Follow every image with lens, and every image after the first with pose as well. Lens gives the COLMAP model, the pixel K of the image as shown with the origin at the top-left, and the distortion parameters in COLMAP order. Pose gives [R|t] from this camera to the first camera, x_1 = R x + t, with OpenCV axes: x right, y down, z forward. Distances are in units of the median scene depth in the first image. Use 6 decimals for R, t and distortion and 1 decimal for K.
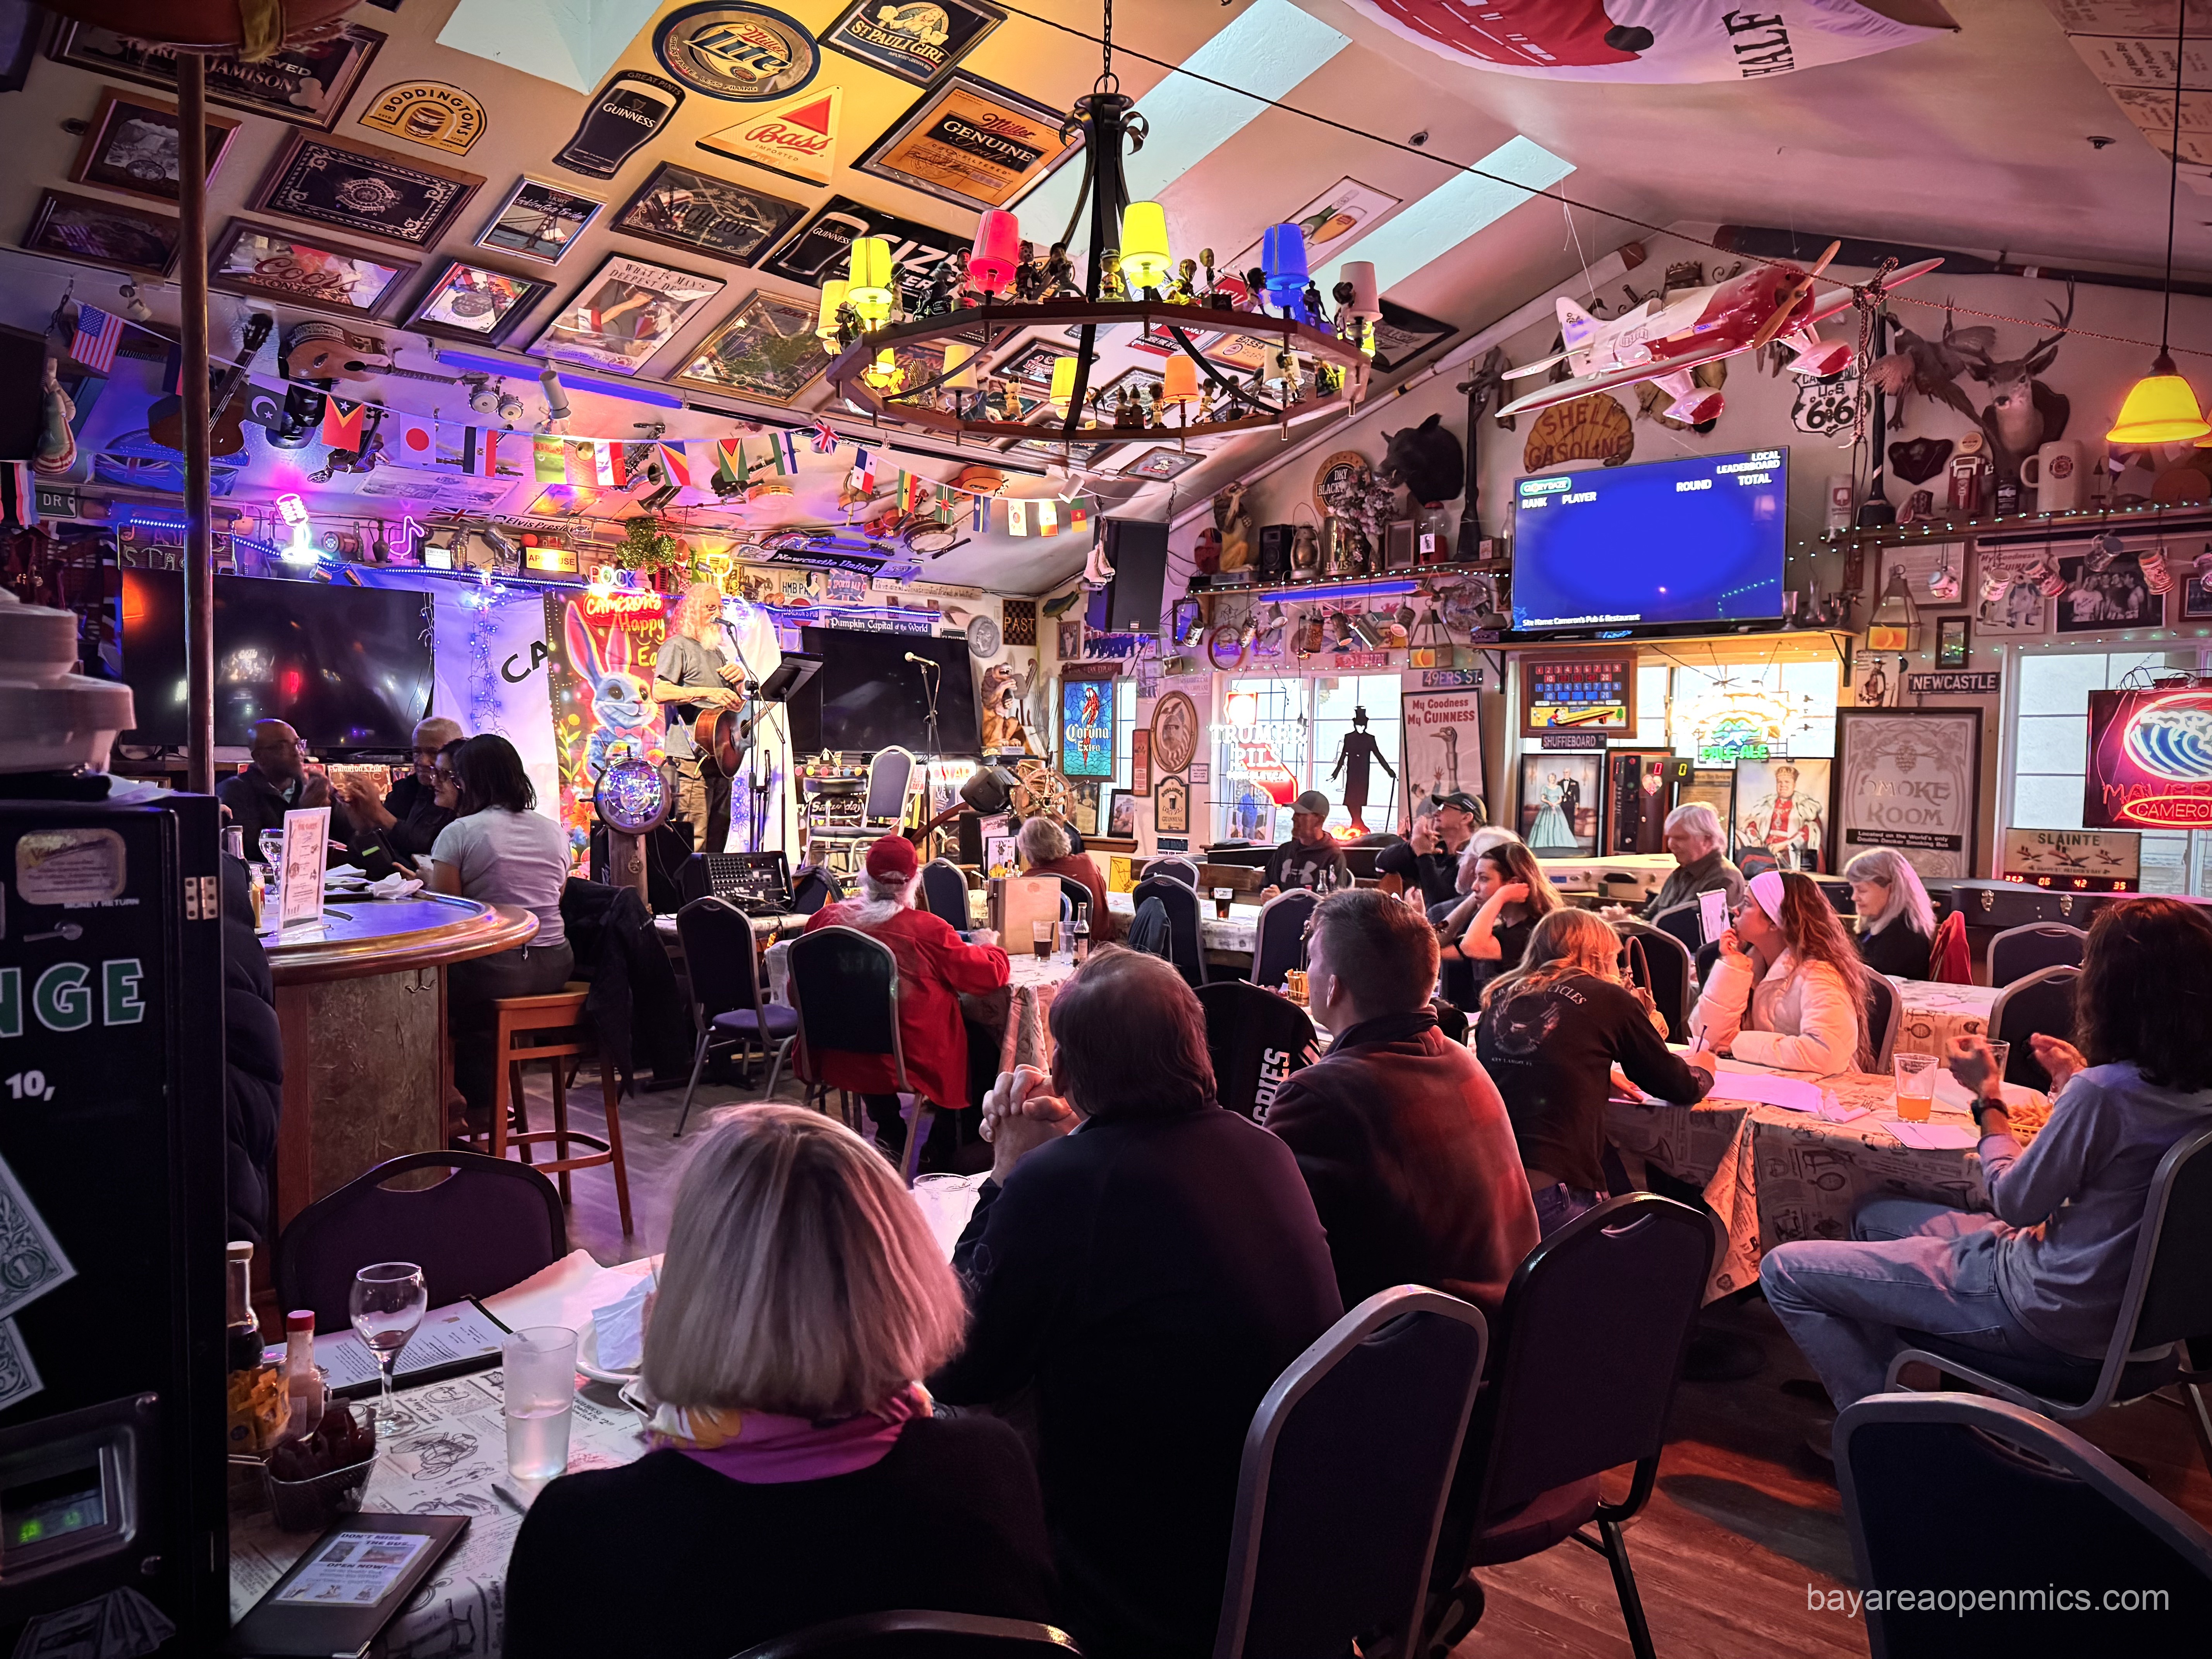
lens RADIAL K [[1591.6, 0, 1097.7], [0, 1591.6, 843.9], [0, 0, 1]] dist [0.102782, -0.140064]
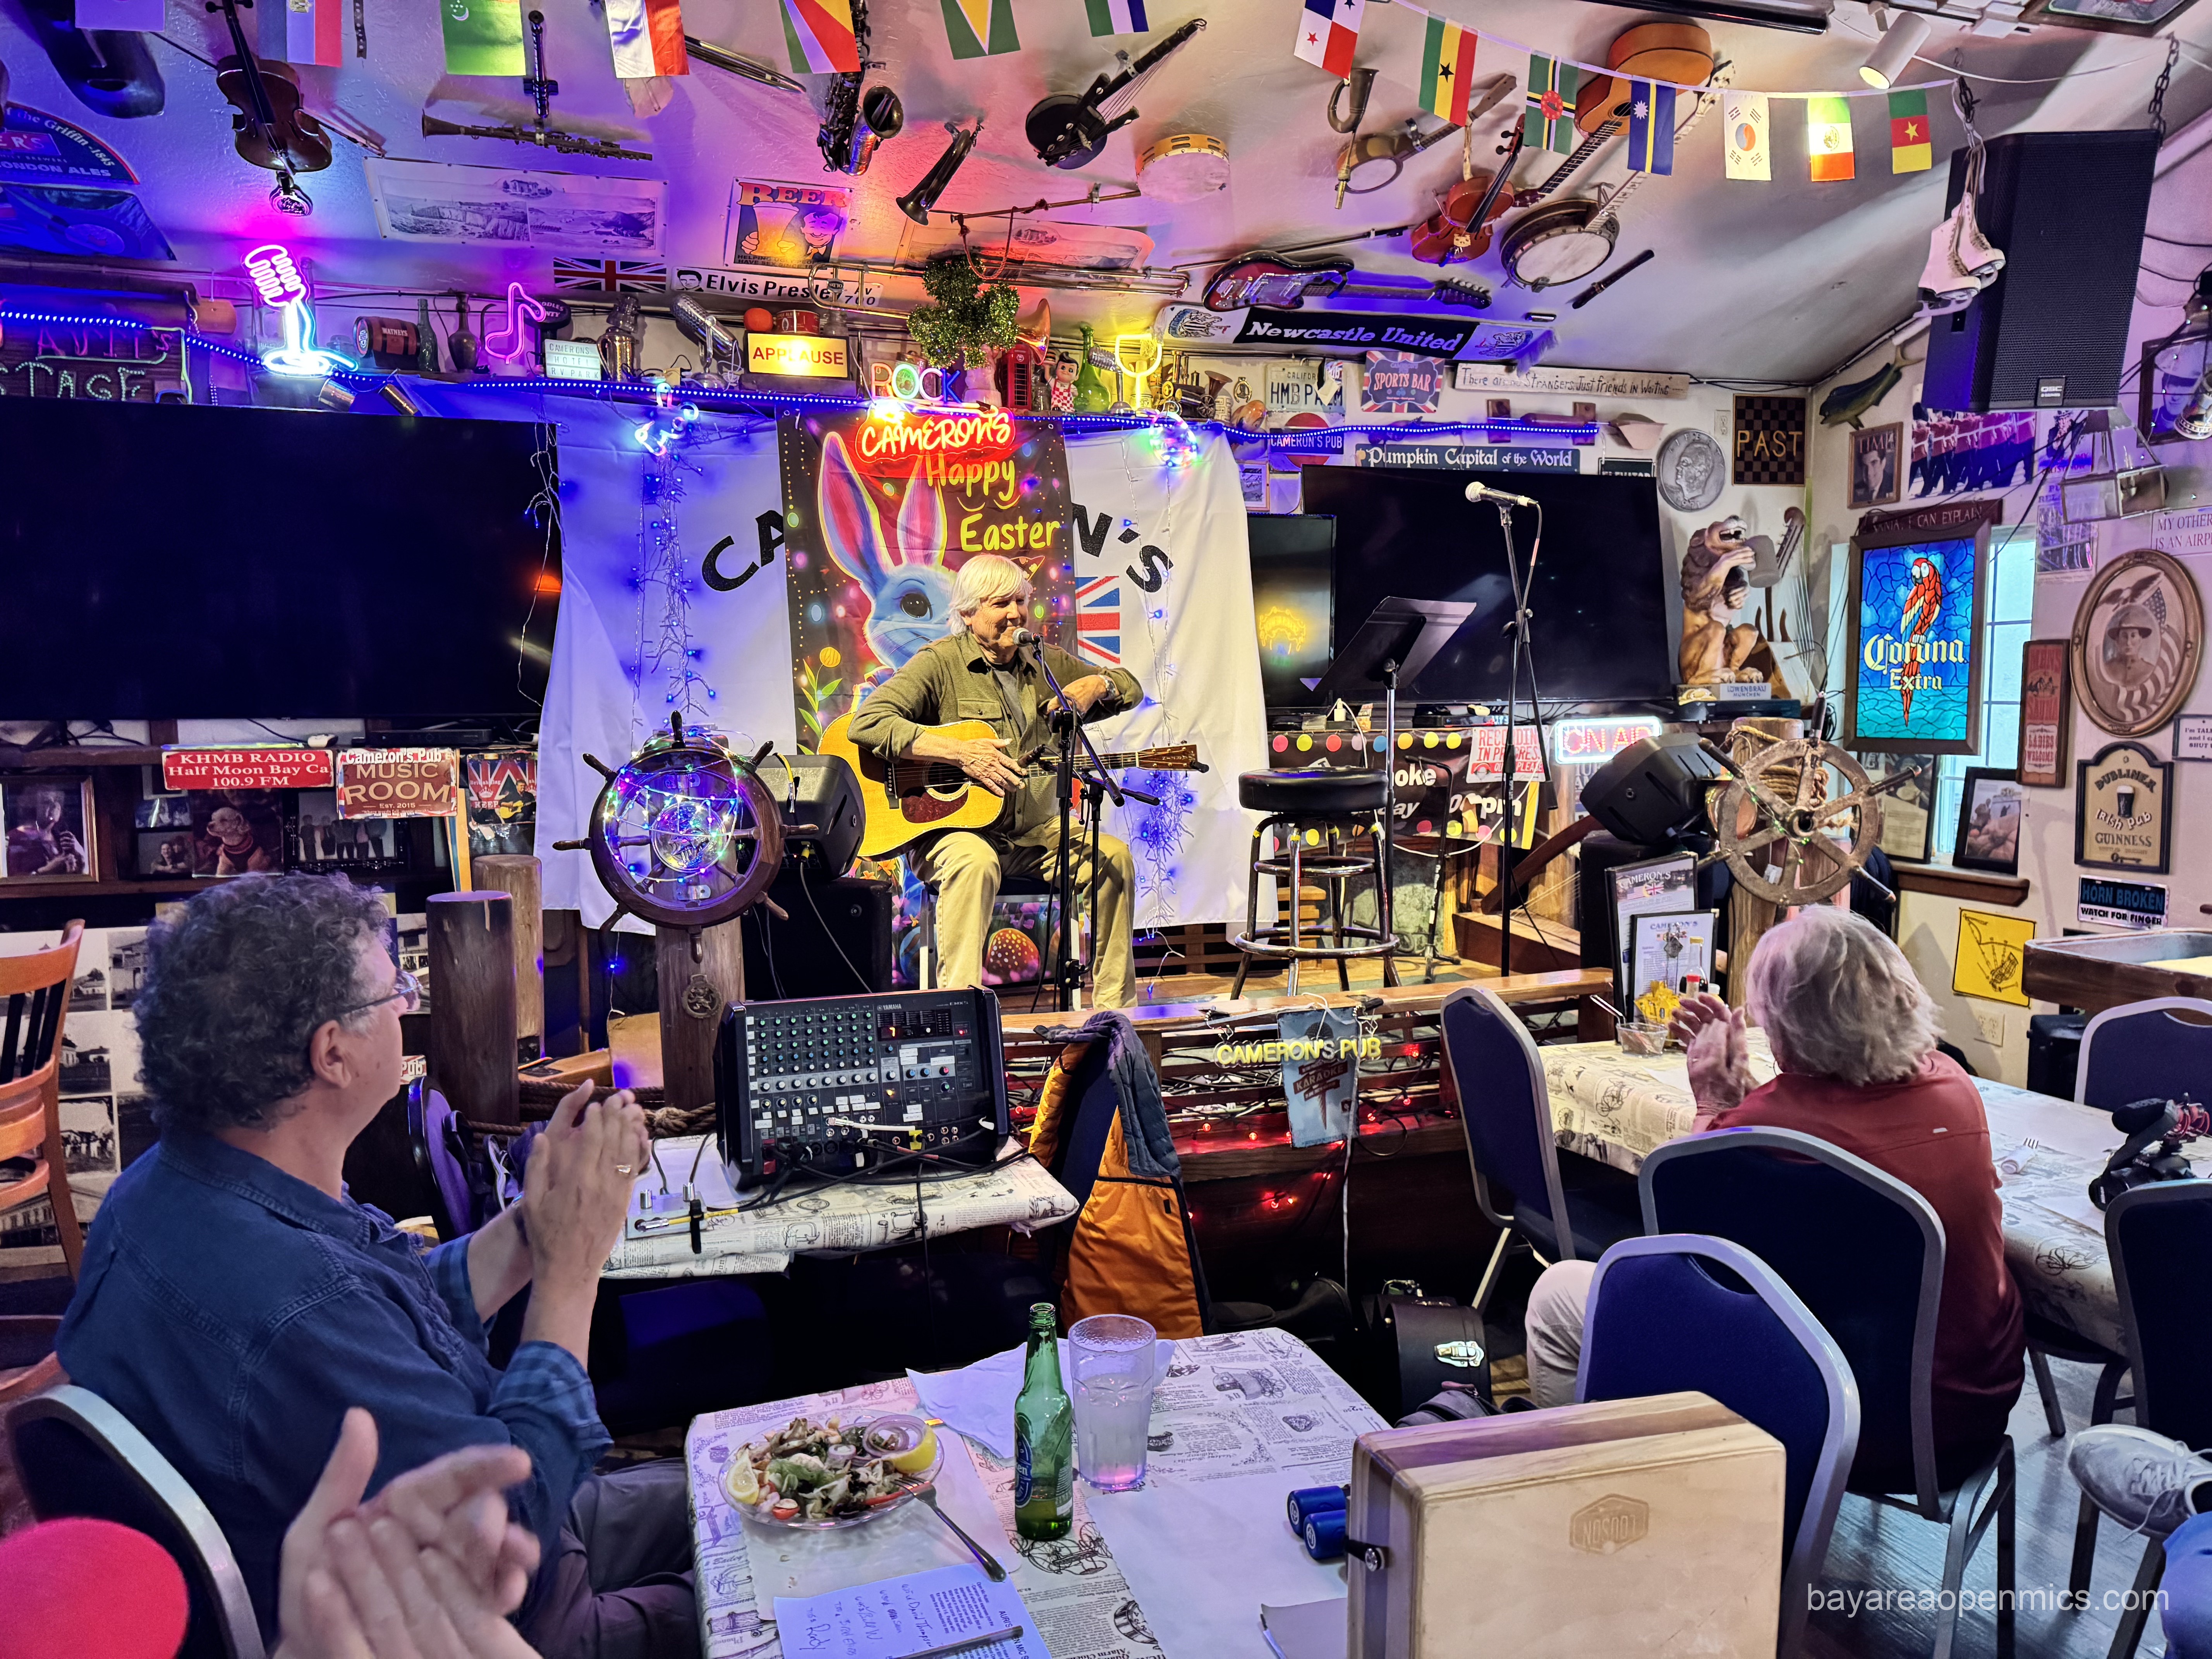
lens RADIAL K [[1591.6, 0, 1097.7], [0, 1591.6, 843.9], [0, 0, 1]] dist [0.102782, -0.140064]
pose [[0.894986, 0.025602, -0.445360, -0.008099], [-0.006738, 0.999014, 0.043889, -0.033432], [0.446044, -0.036279, 0.894275, 0.479217]]
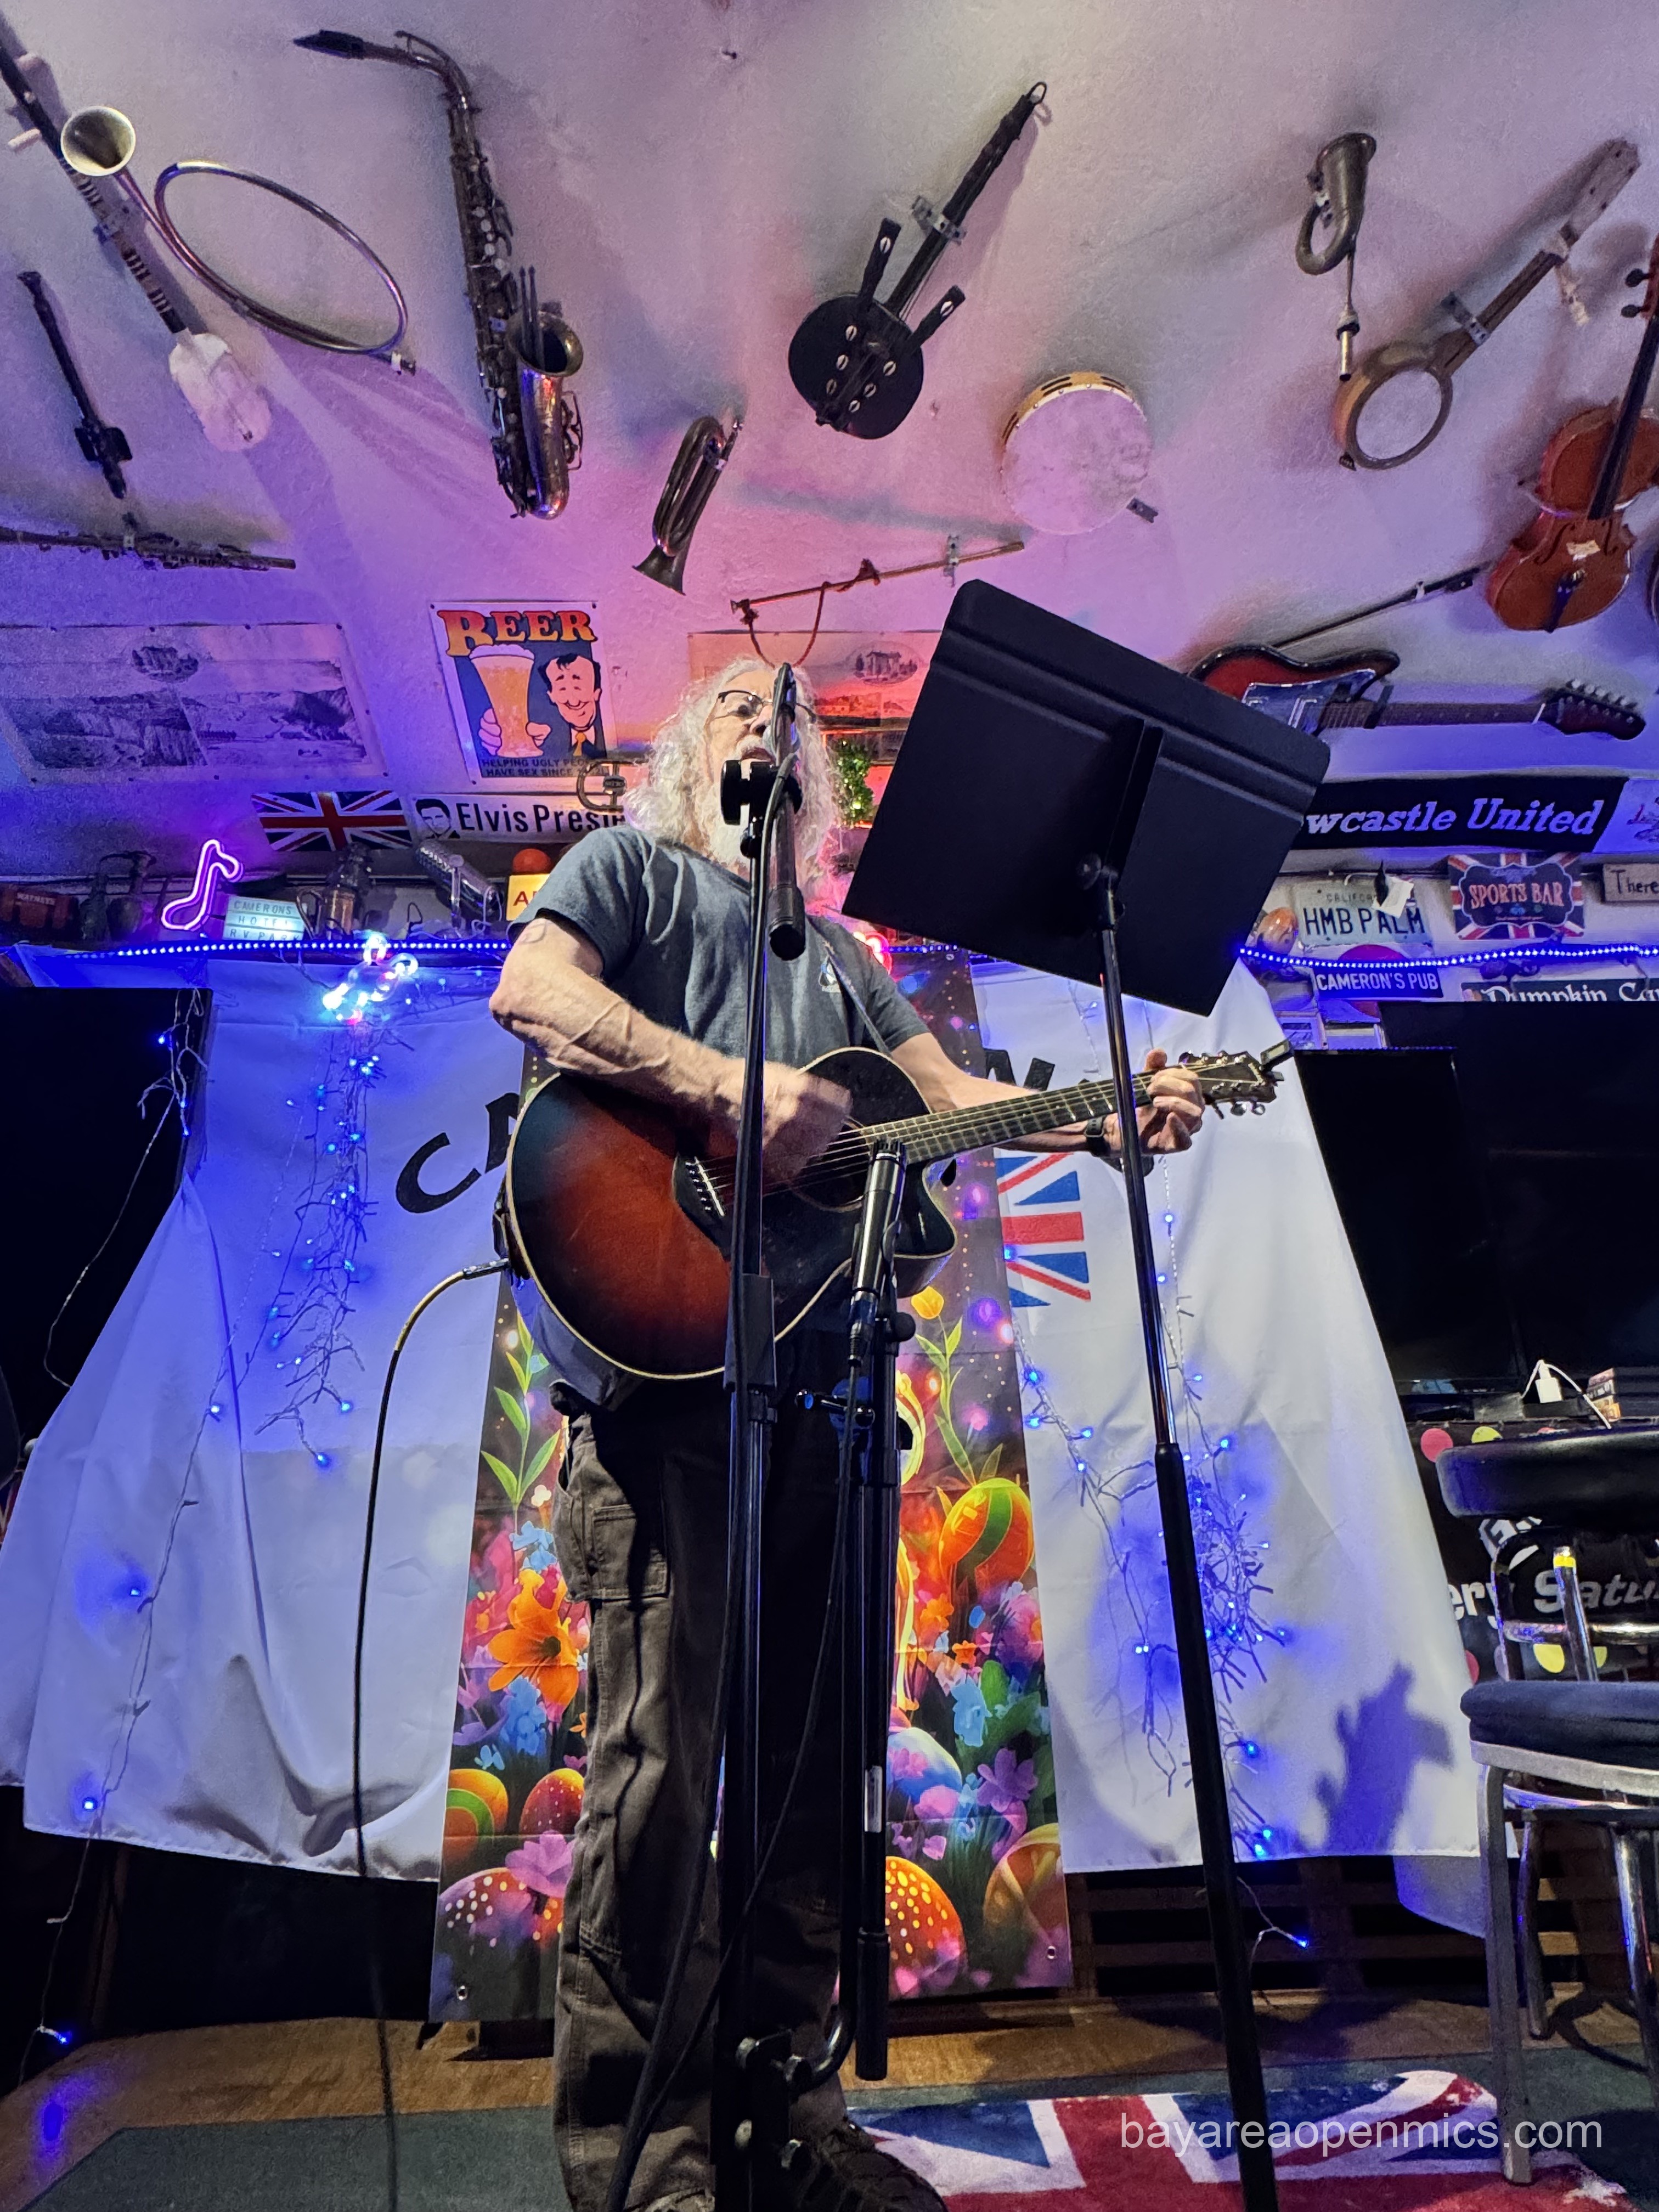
lens RADIAL K [[1244.9, 0, 834.0], [0, 1244.9, 1096.8], [0, 0, 1]] dist [-0.002693, -0.000241]
pose [[0.727886, -0.288726, -0.621948, -0.109577], [-0.004374, 0.905055, -0.425271, -0.009716], [0.685684, 0.312269, 0.657514, 0.736670]]
